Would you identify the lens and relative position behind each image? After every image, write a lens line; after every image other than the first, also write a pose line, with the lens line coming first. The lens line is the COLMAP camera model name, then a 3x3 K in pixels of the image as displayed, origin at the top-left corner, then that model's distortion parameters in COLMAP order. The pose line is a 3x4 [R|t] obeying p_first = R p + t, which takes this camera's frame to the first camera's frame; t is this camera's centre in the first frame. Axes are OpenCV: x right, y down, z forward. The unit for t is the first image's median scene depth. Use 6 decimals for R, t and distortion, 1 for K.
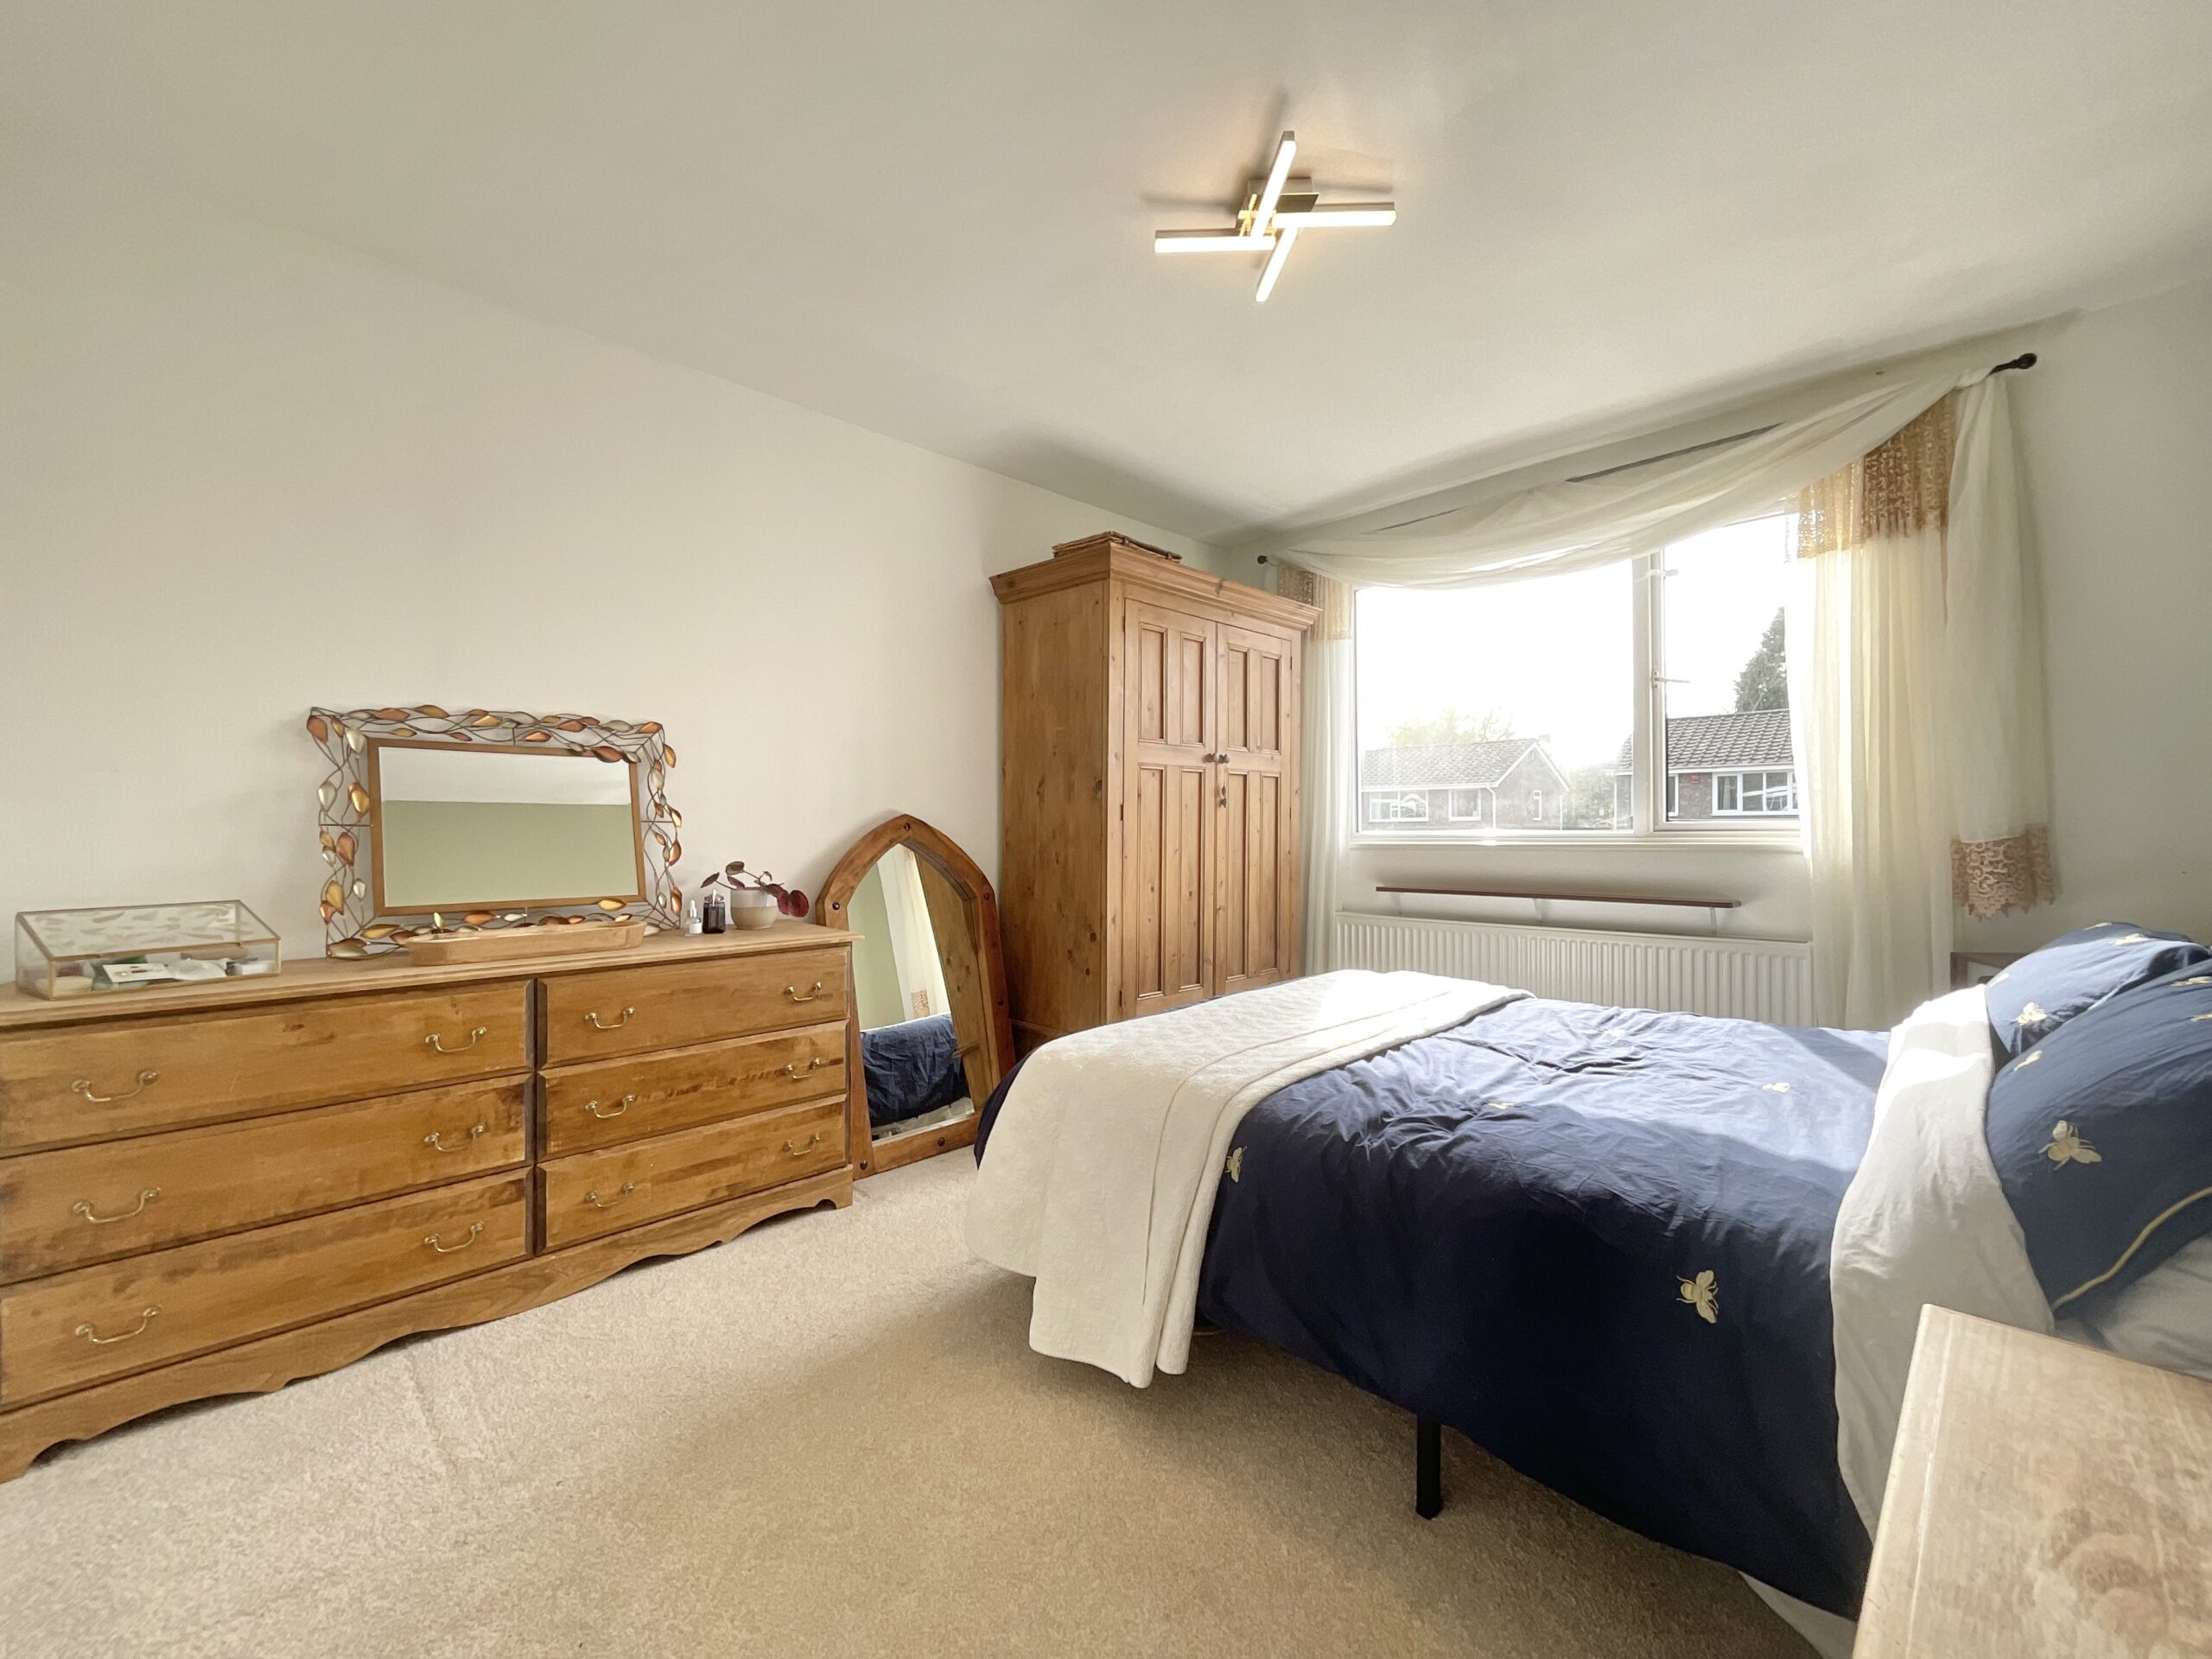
lens RADIAL K [[901.2, 0, 1106.0], [0, 901.2, 829.5], [0, 0, 1]] dist [-0.001830, 0.000364]
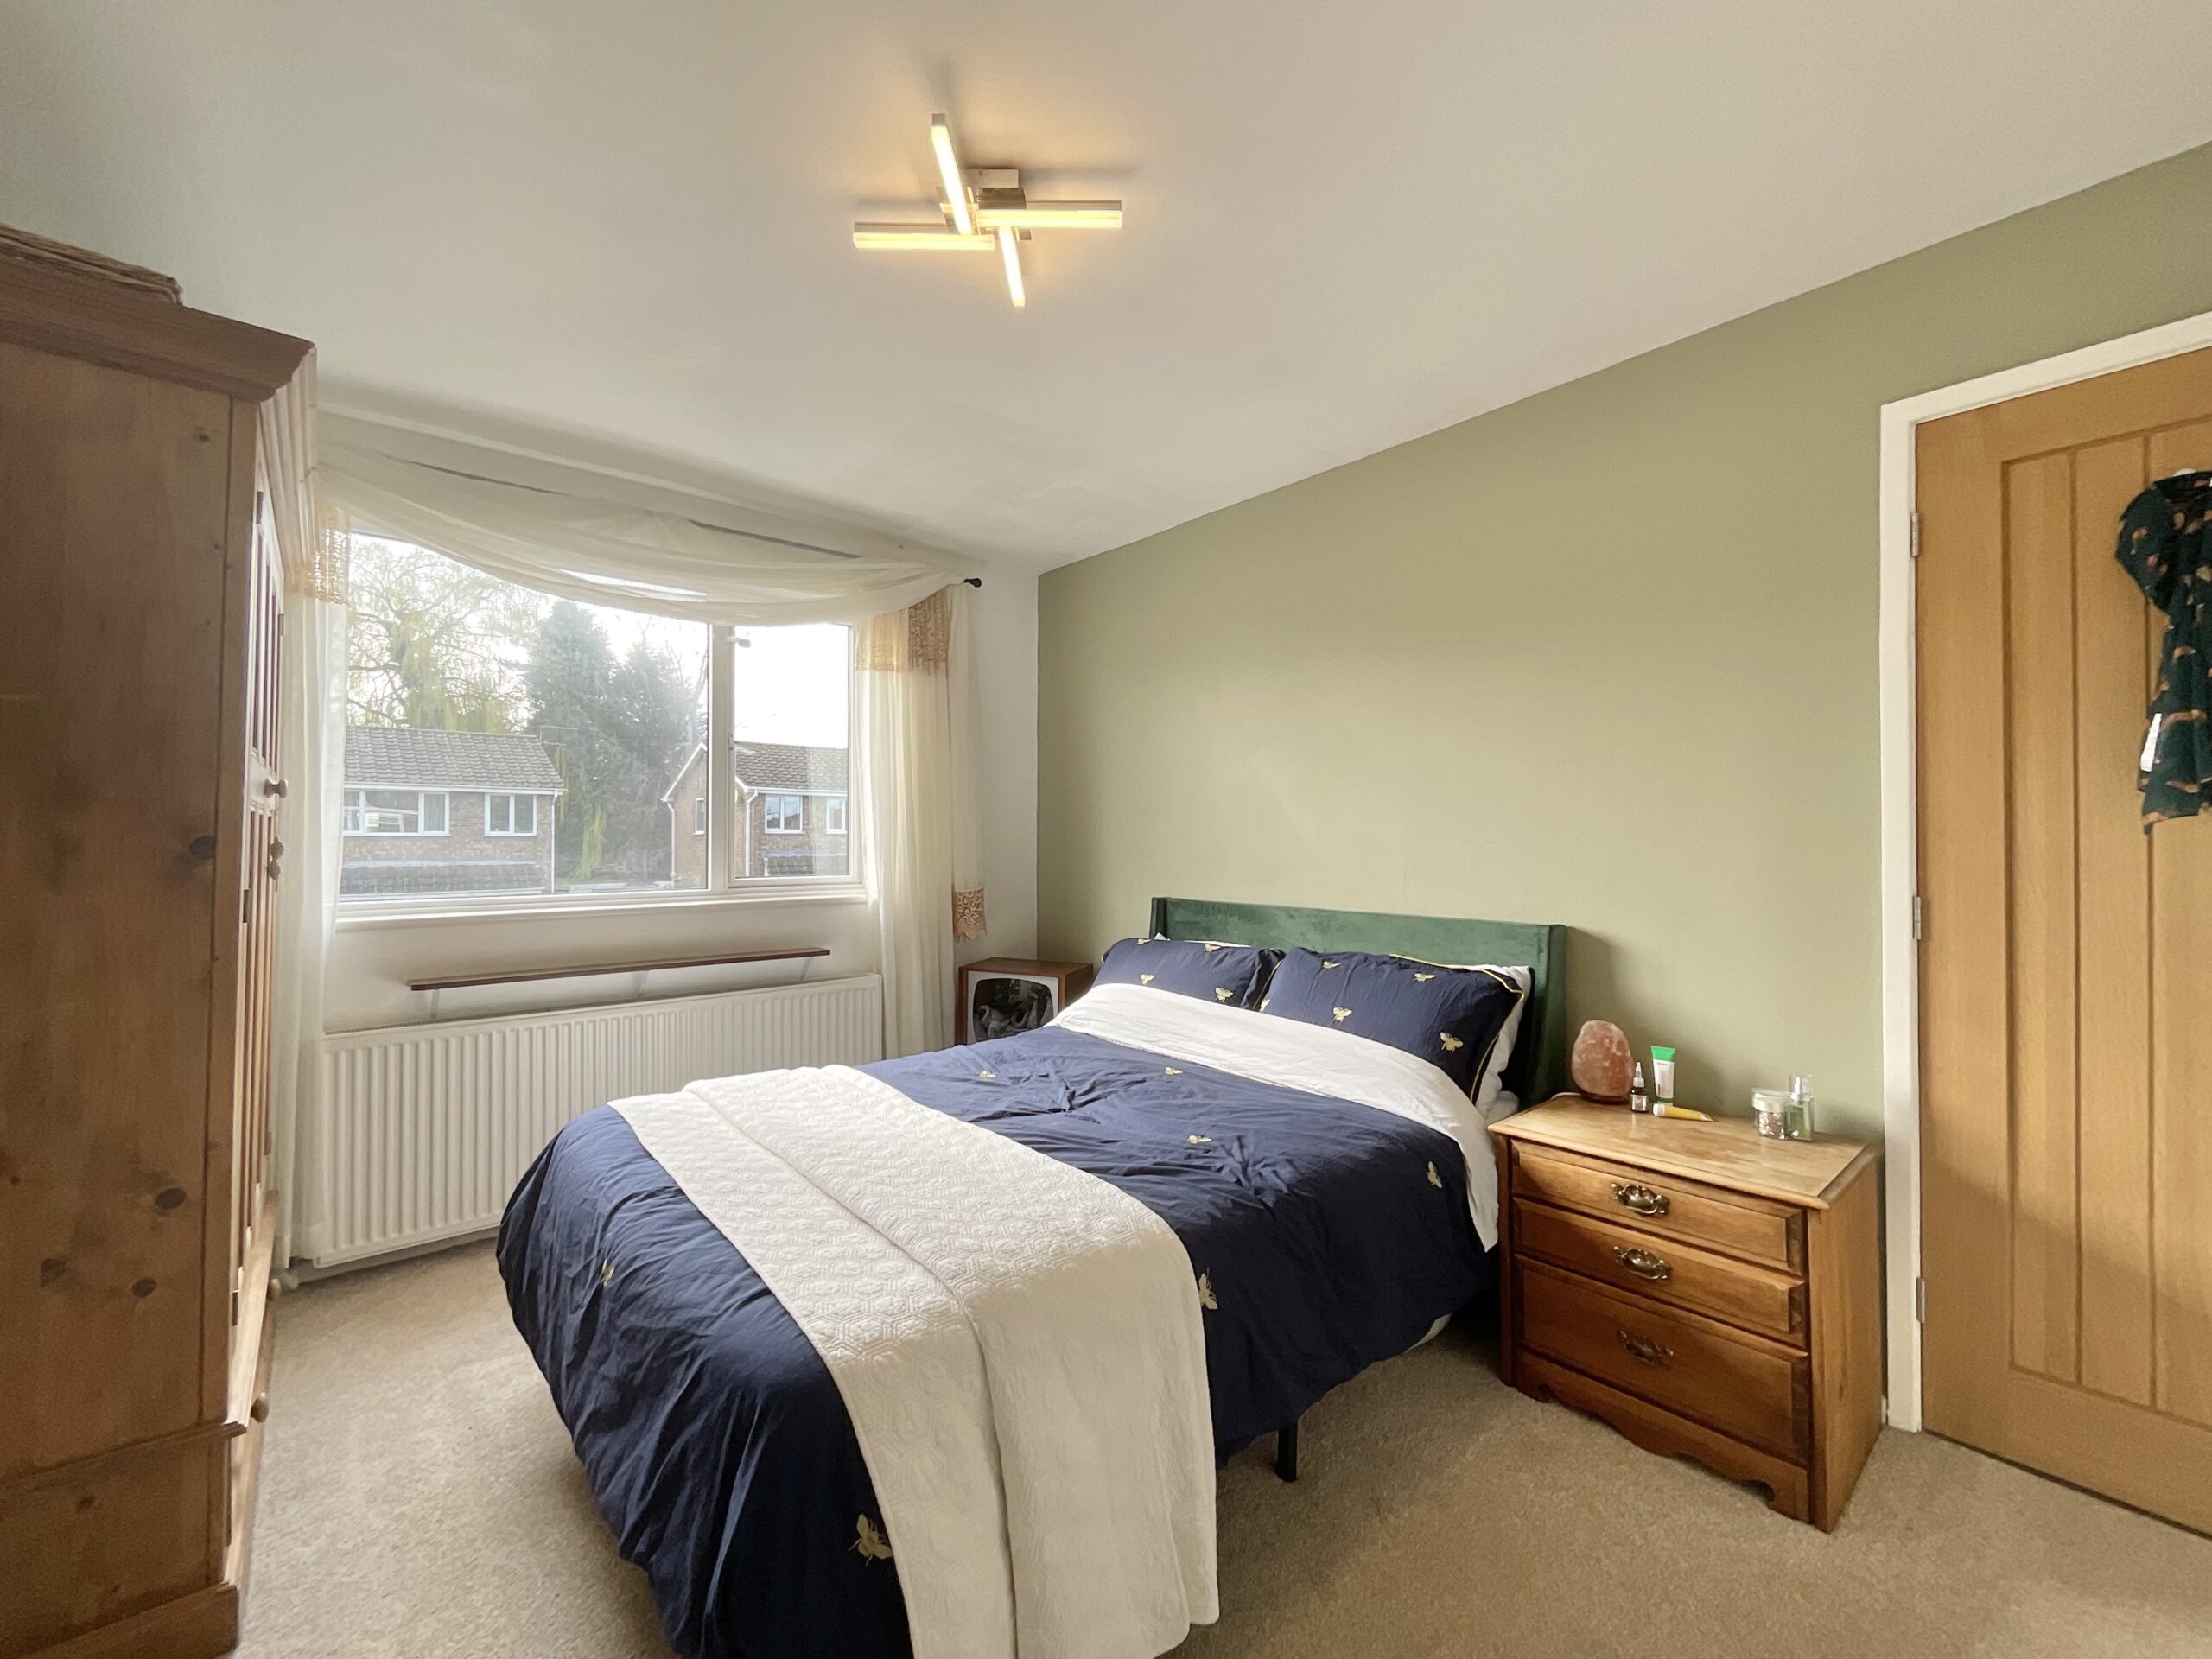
lens RADIAL K [[901.2, 0, 1106.0], [0, 901.2, 829.5], [0, 0, 1]] dist [-0.001830, 0.000364]
pose [[0.080137, 0.017225, 0.996635, -0.440764], [0.001487, 0.999847, -0.017400, -0.053301], [-0.996783, 0.002876, 0.080099, 0.555323]]
